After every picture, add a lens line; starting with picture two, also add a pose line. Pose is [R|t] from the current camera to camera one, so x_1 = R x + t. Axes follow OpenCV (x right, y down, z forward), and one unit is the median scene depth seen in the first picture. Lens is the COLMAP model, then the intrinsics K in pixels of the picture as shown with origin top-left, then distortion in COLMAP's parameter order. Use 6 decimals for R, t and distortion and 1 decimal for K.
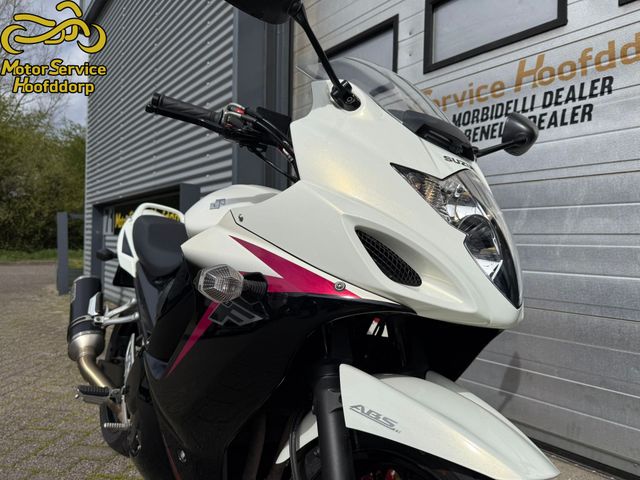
lens RADIAL K [[459.3, 0, 320.0], [0, 459.3, 240.0], [0, 0, 1]] dist [0.057094, -0.048912]
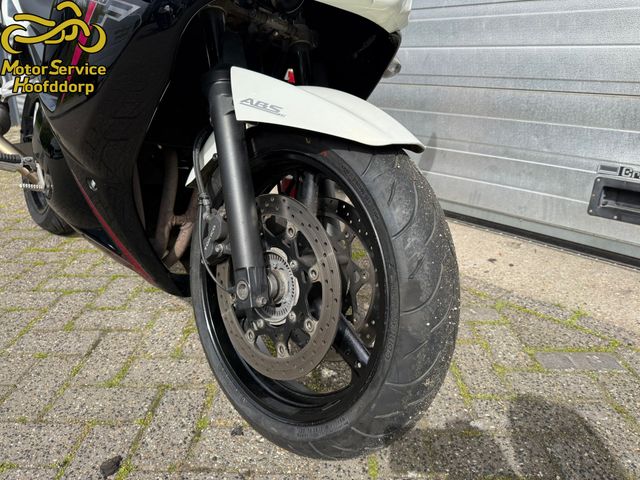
lens RADIAL K [[459.3, 0, 320.0], [0, 459.3, 240.0], [0, 0, 1]] dist [0.057094, -0.048912]
pose [[0.993797, -0.034690, 0.105664, 0.054315], [-0.003658, 0.939394, 0.342820, 0.131997], [-0.111152, -0.341080, 0.933440, -0.035946]]
